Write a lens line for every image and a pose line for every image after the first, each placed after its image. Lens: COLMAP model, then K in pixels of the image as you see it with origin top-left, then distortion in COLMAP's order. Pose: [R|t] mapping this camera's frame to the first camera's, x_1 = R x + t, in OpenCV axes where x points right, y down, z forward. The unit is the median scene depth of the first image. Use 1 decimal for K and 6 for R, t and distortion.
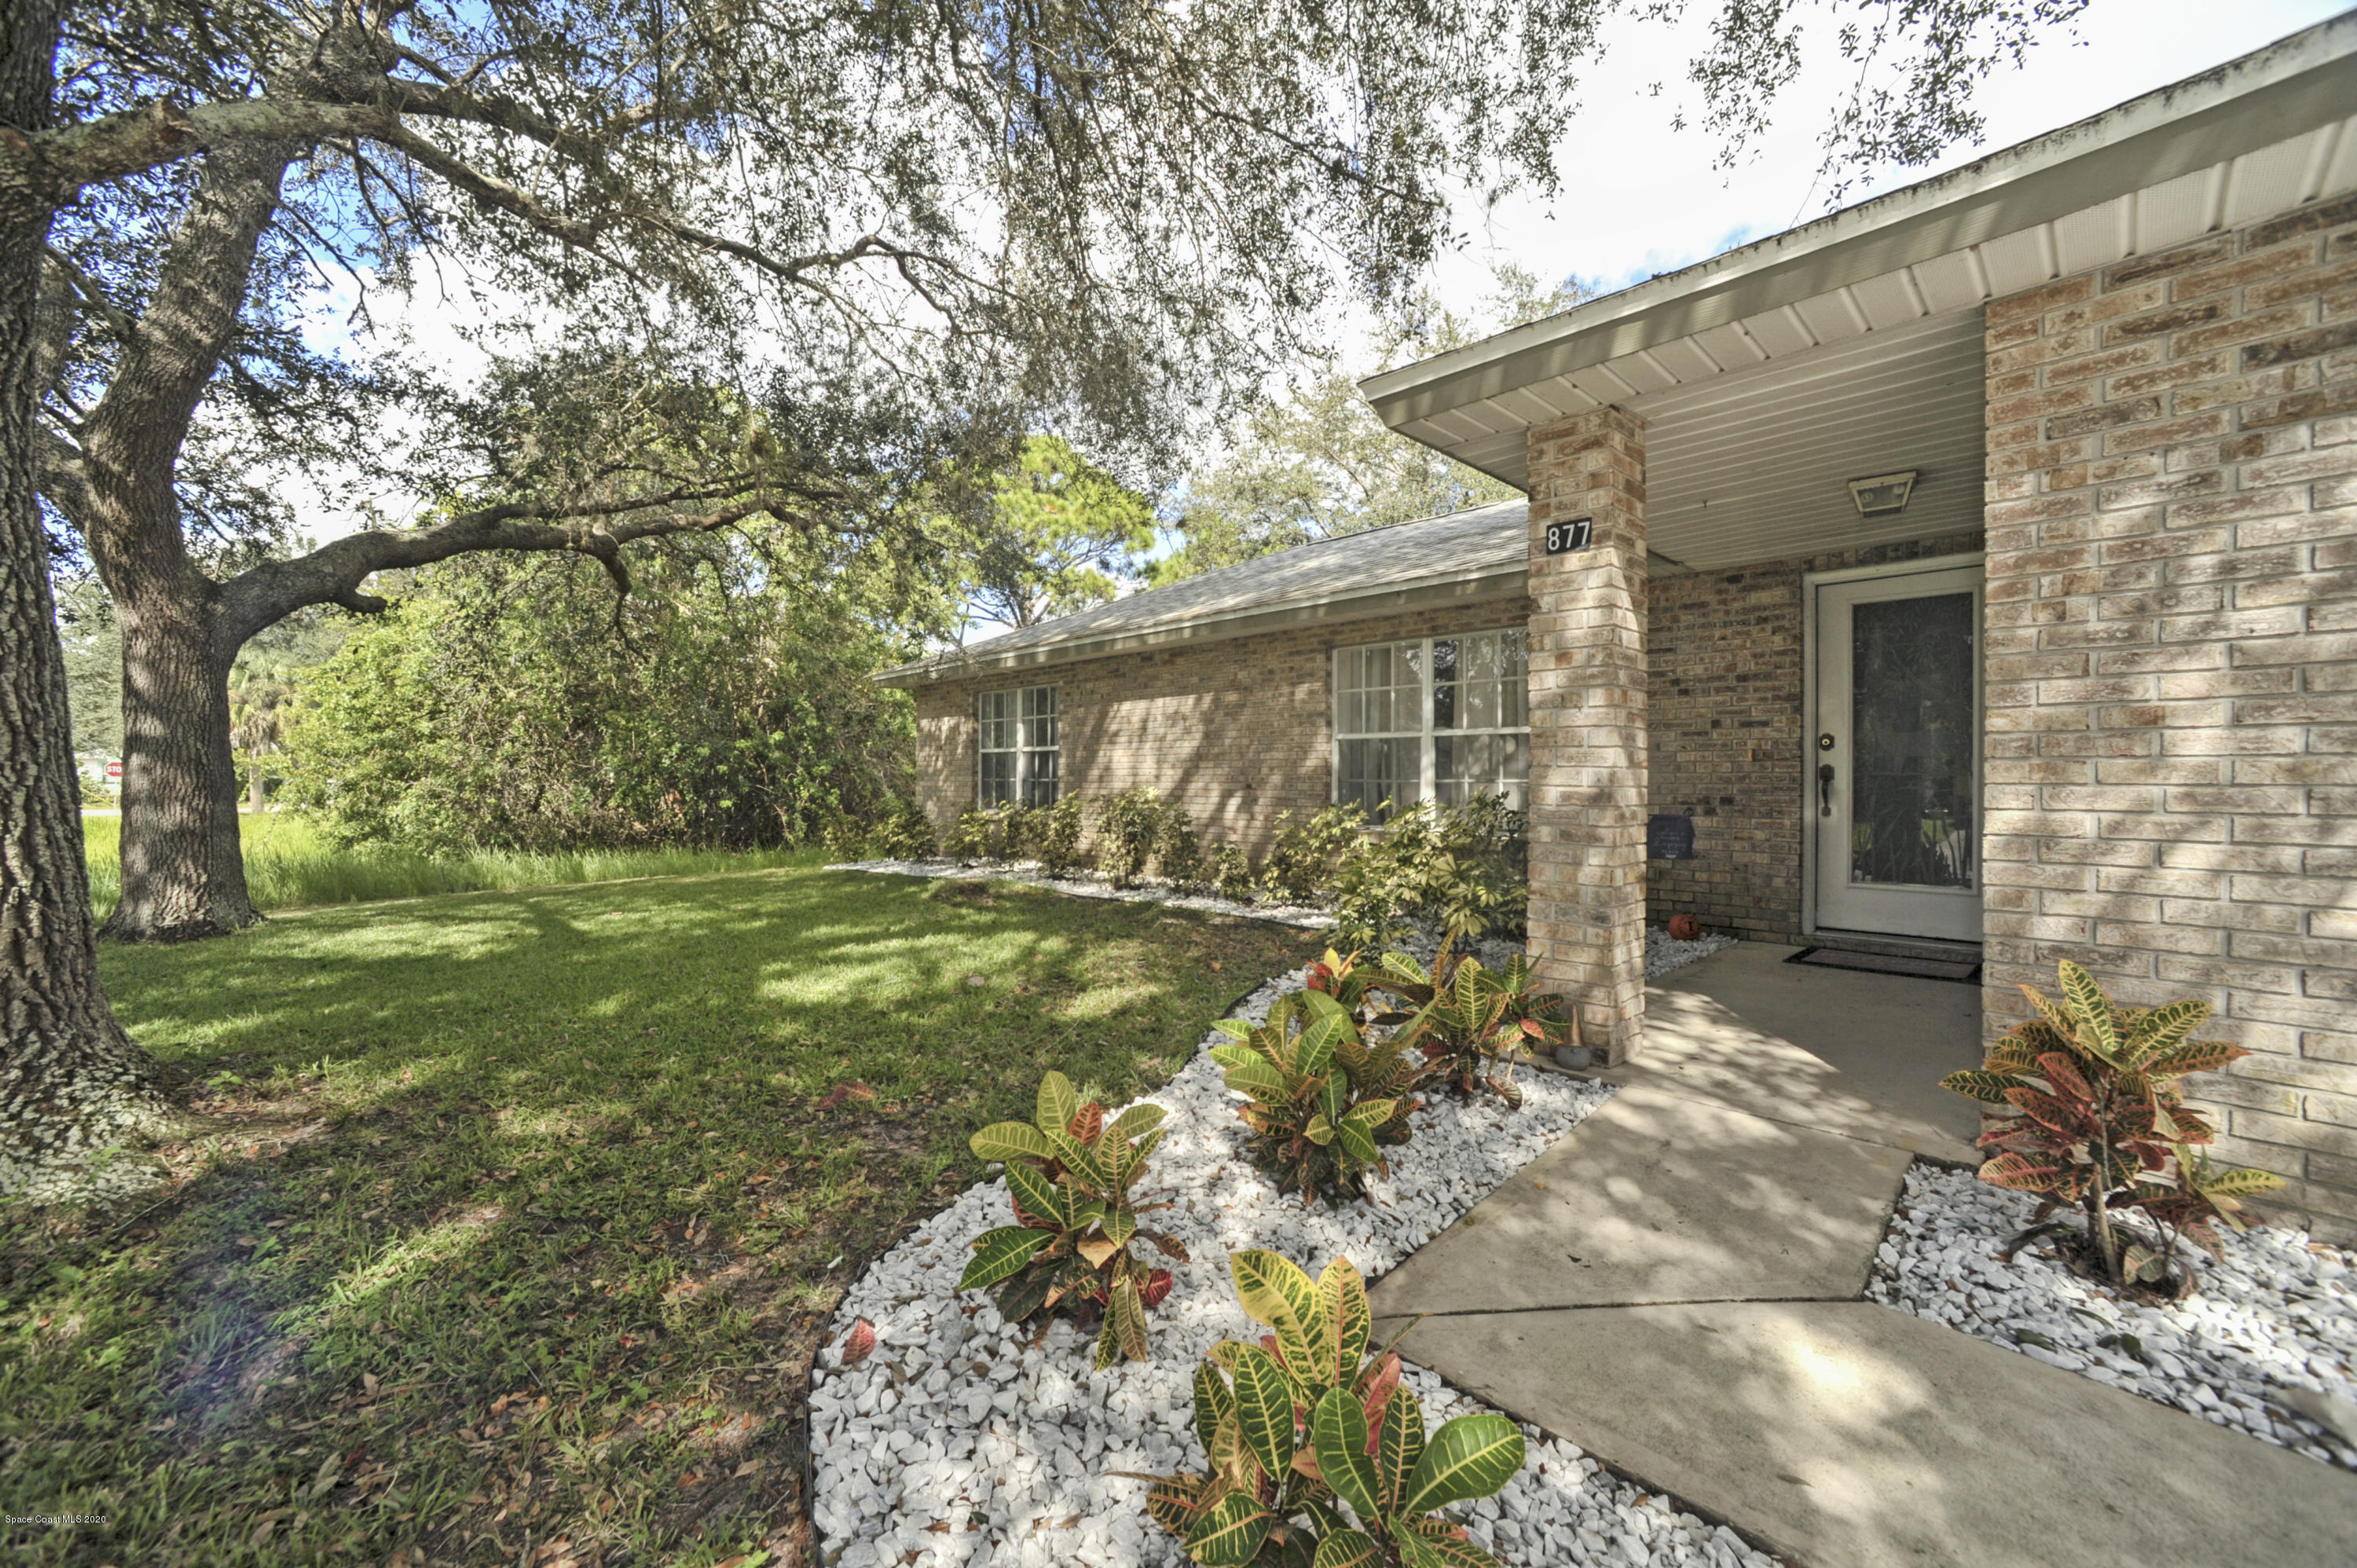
lens RADIAL K [[965.5, 0, 1167.6], [0, 965.5, 793.9], [0, 0, 1]] dist [-0.064301, 0.033698]
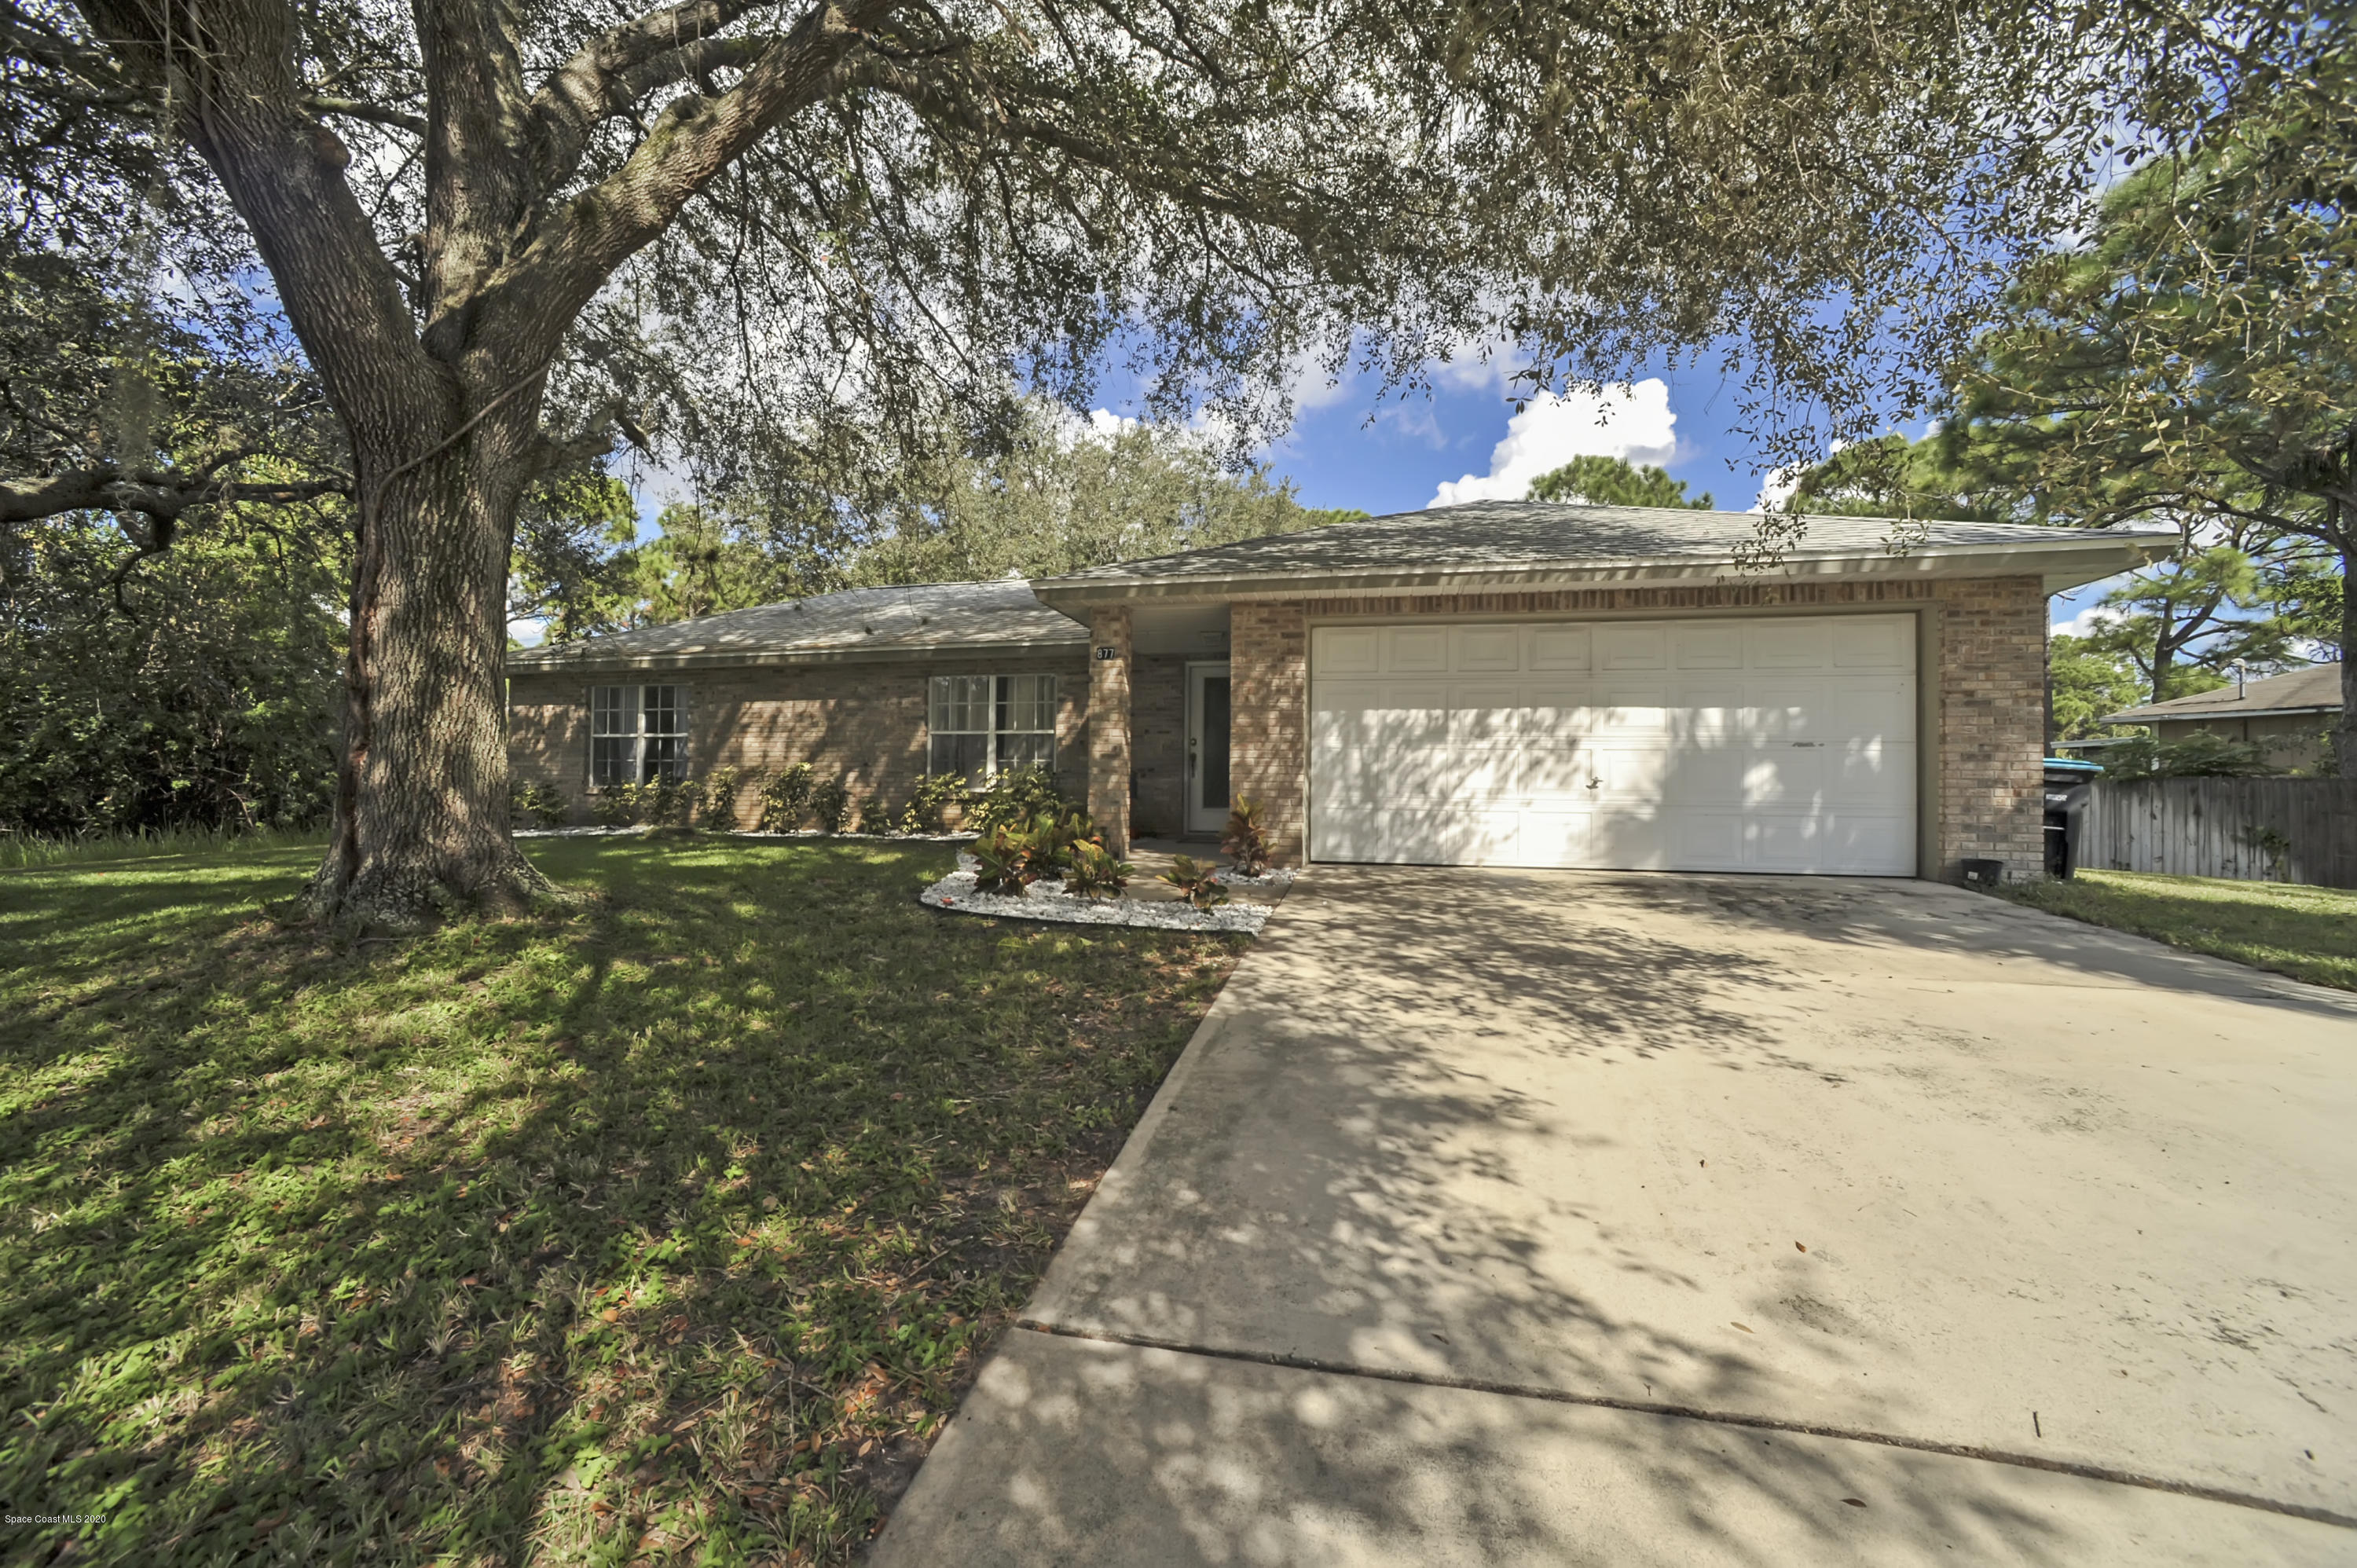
lens RADIAL K [[965.5, 0, 1167.6], [0, 965.5, 793.9], [0, 0, 1]] dist [-0.064301, 0.033698]
pose [[0.839439, 0.008083, 0.543394, -0.385170], [-0.002061, 0.999930, -0.011691, 0.064979], [-0.543450, 0.008694, 0.839397, -0.579841]]
